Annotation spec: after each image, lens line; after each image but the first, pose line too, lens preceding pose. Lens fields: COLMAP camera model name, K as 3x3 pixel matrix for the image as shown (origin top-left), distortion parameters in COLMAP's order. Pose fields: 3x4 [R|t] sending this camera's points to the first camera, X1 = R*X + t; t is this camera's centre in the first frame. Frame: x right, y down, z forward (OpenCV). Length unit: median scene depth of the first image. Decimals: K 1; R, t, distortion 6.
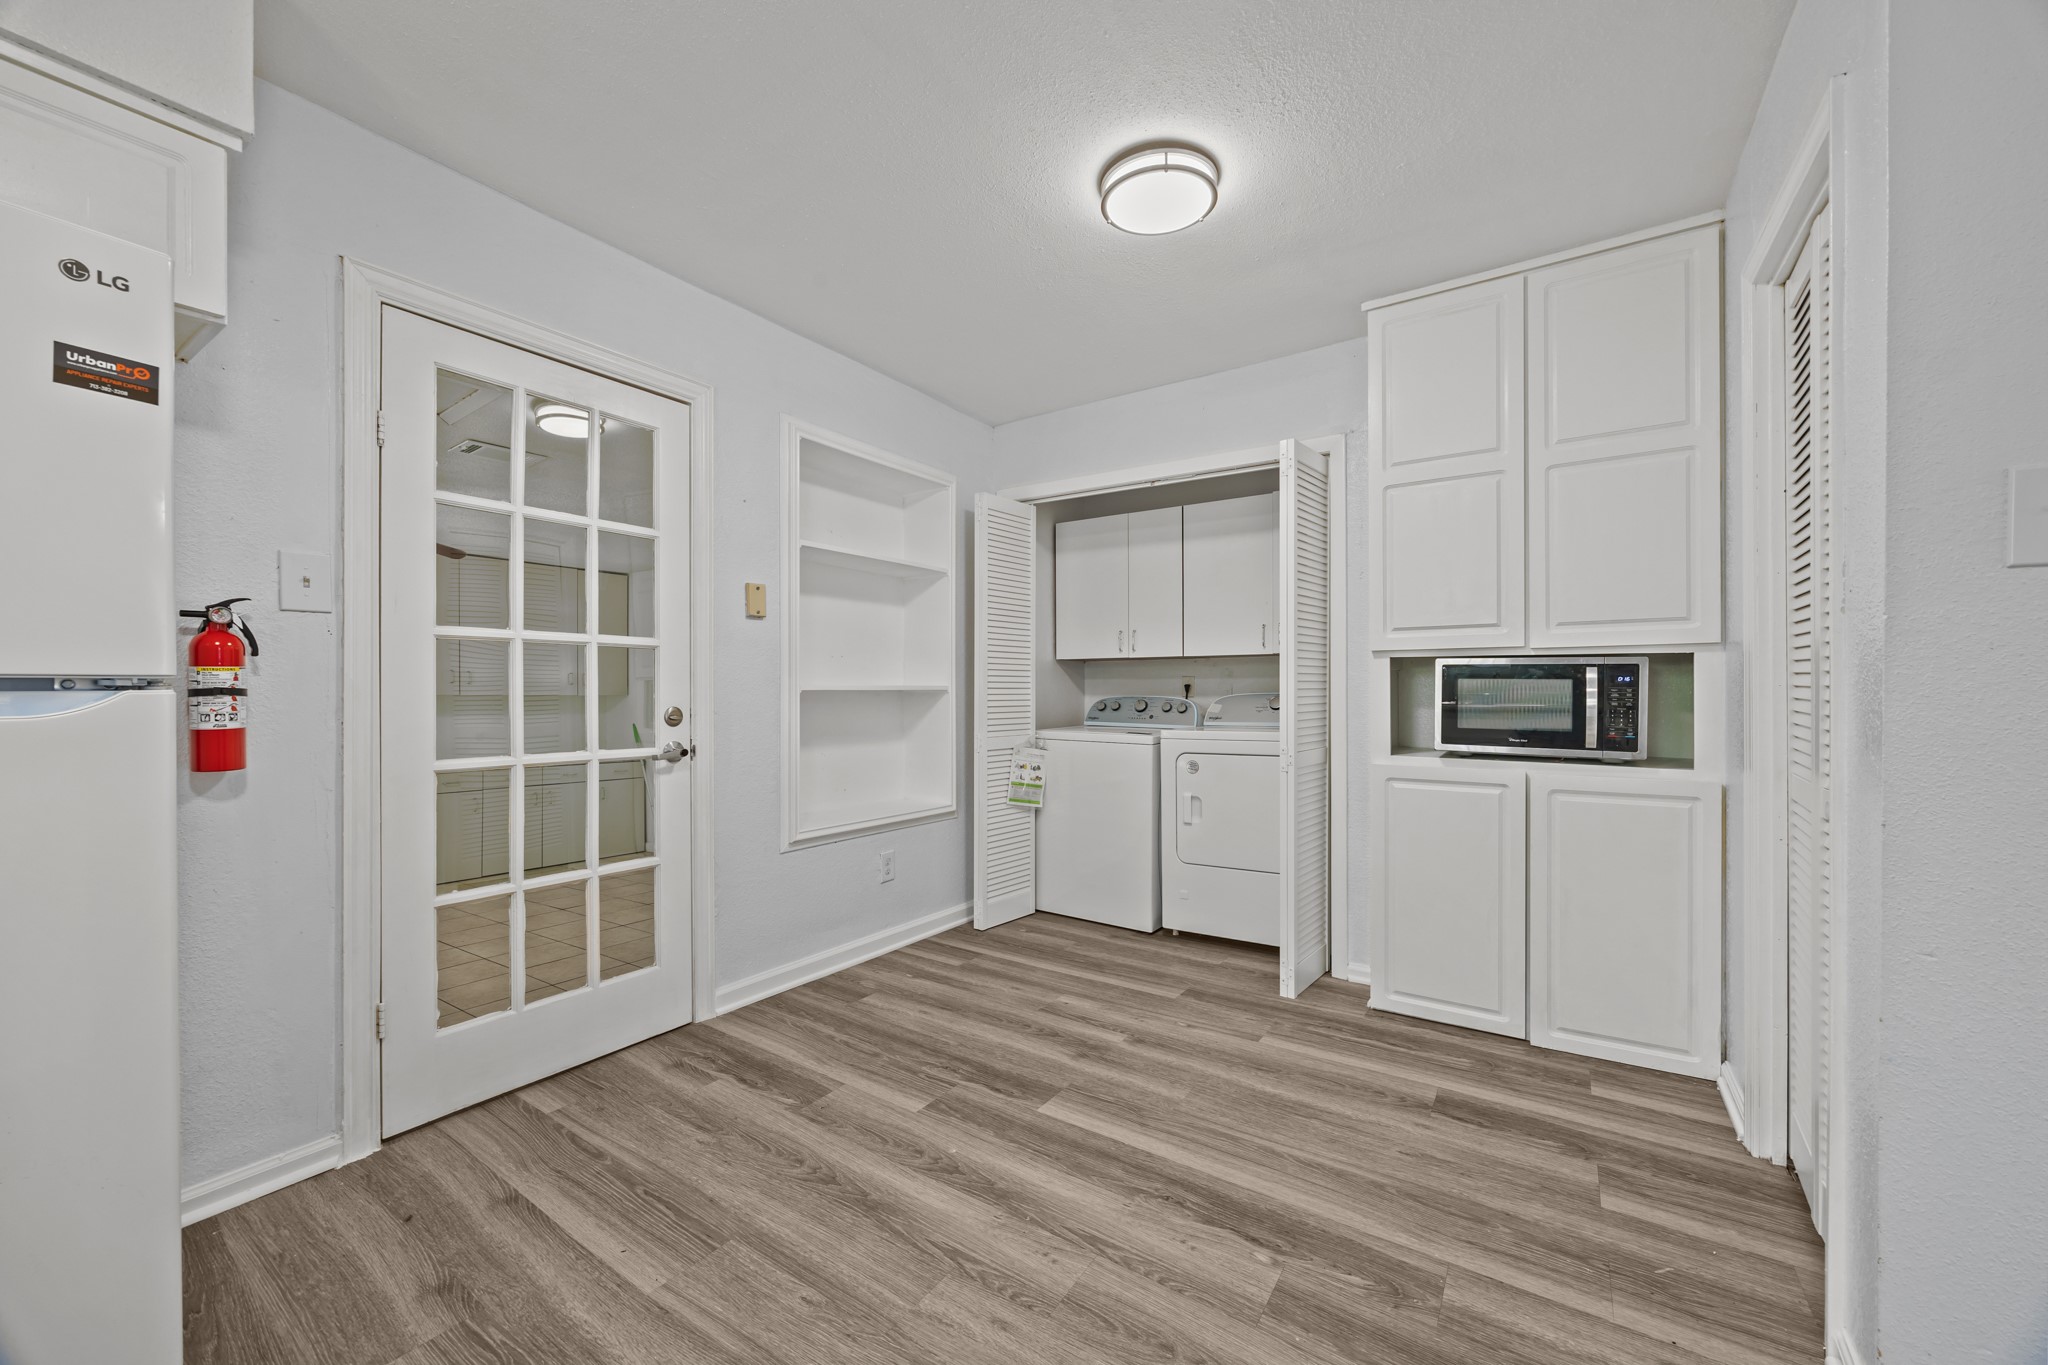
lens RADIAL K [[782.2, 0, 1031.3], [0, 782.2, 680.7], [0, 0, 1]] dist [0.000317, -0.000260]
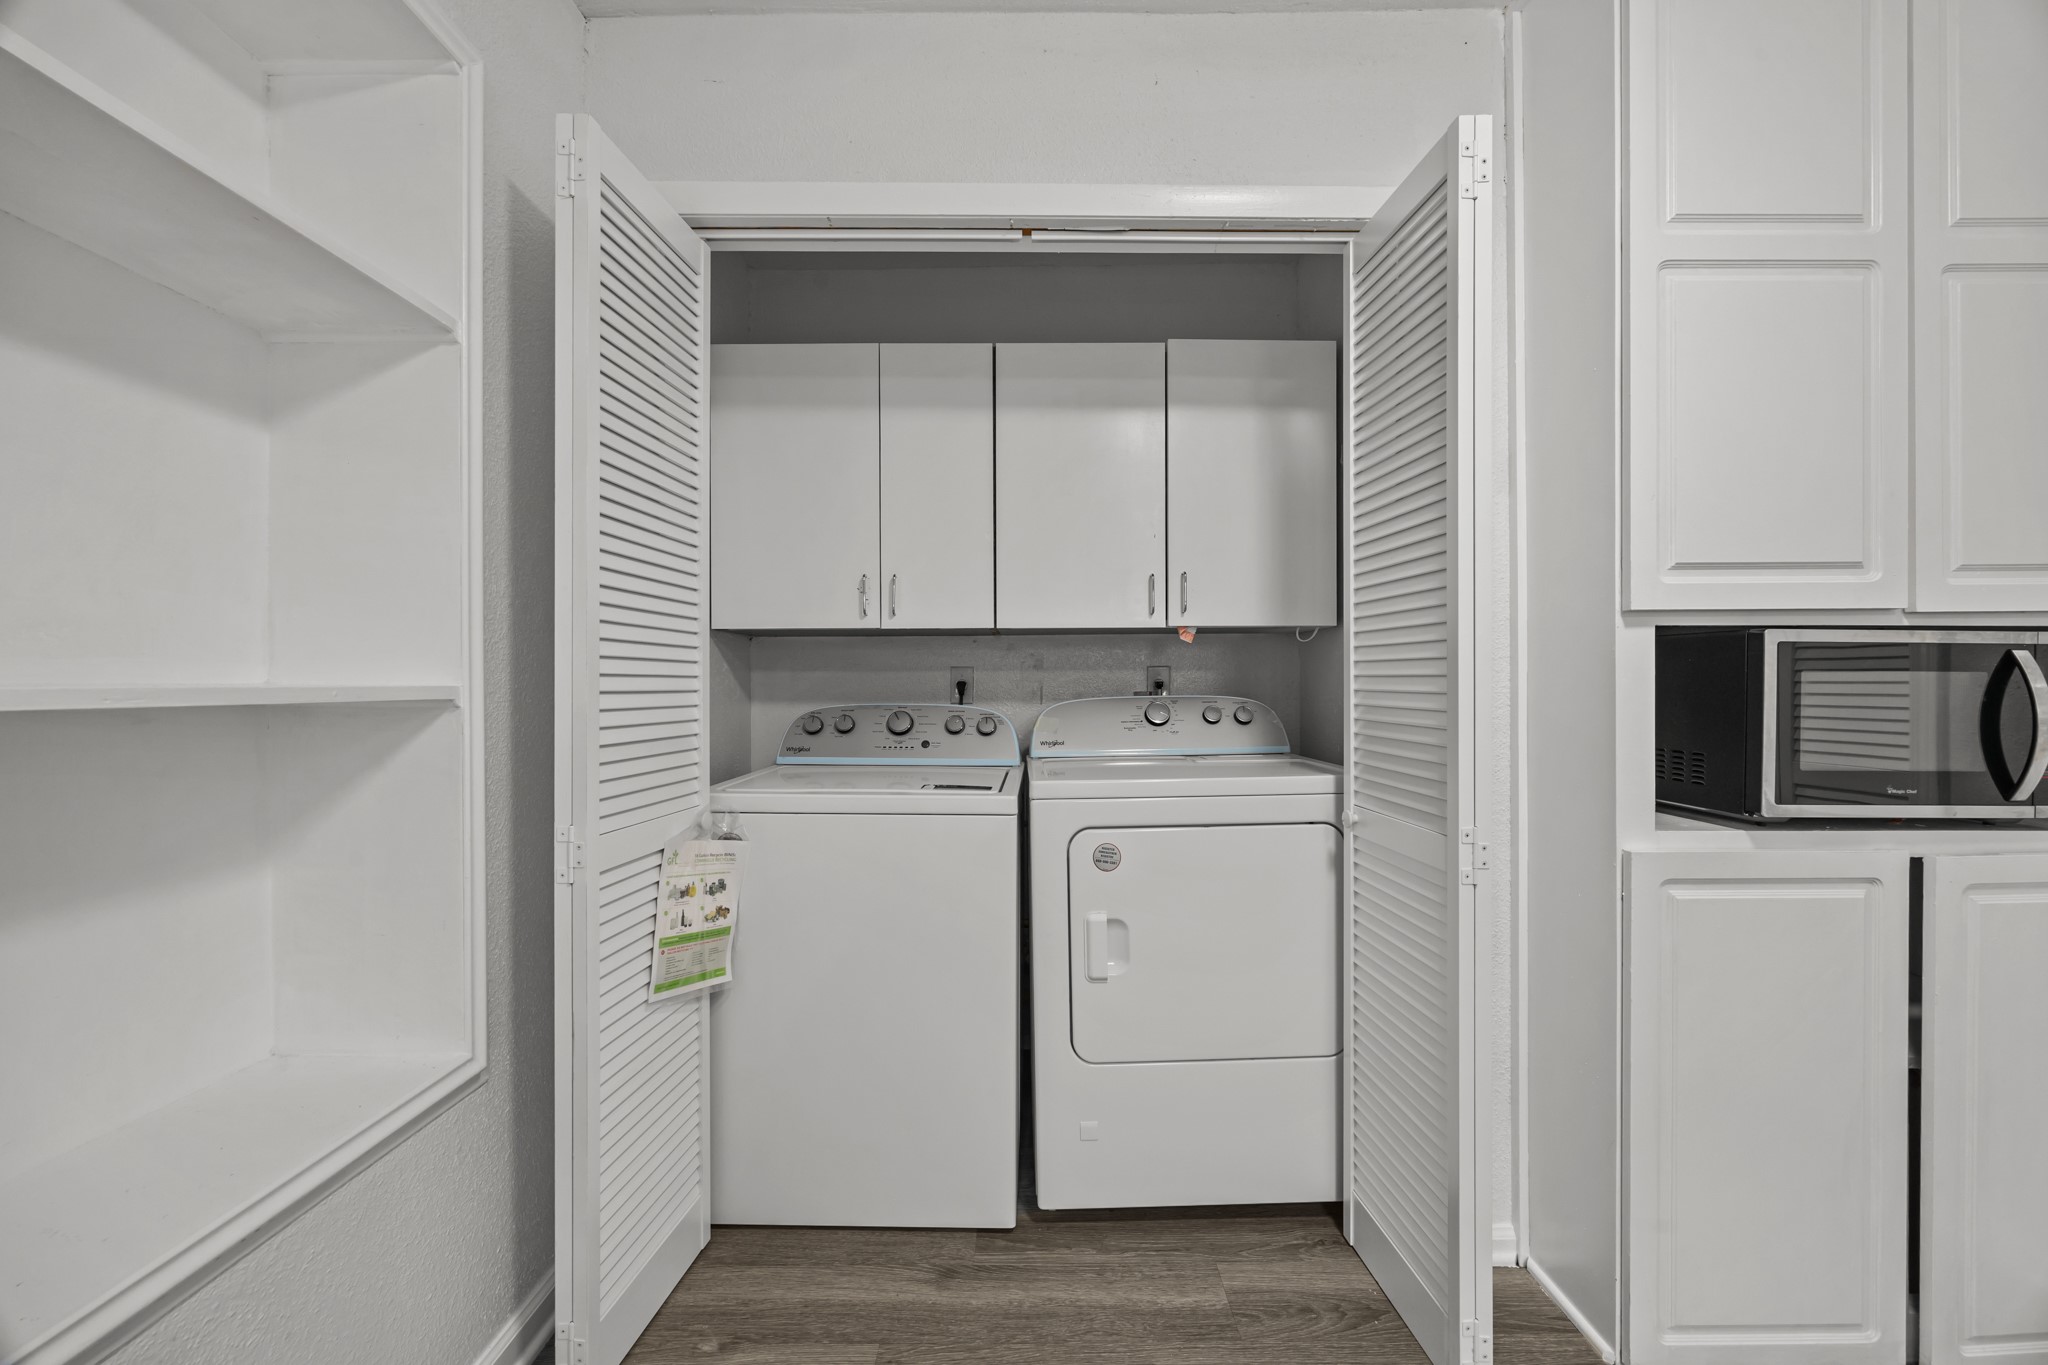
lens RADIAL K [[782.2, 0, 1031.3], [0, 782.2, 680.7], [0, 0, 1]] dist [0.000317, -0.000260]
pose [[0.825128, 0.000200, 0.564946, -0.090926], [-0.002843, 0.999989, 0.003798, 0.002280], [-0.564939, -0.004740, 0.825119, 0.588516]]
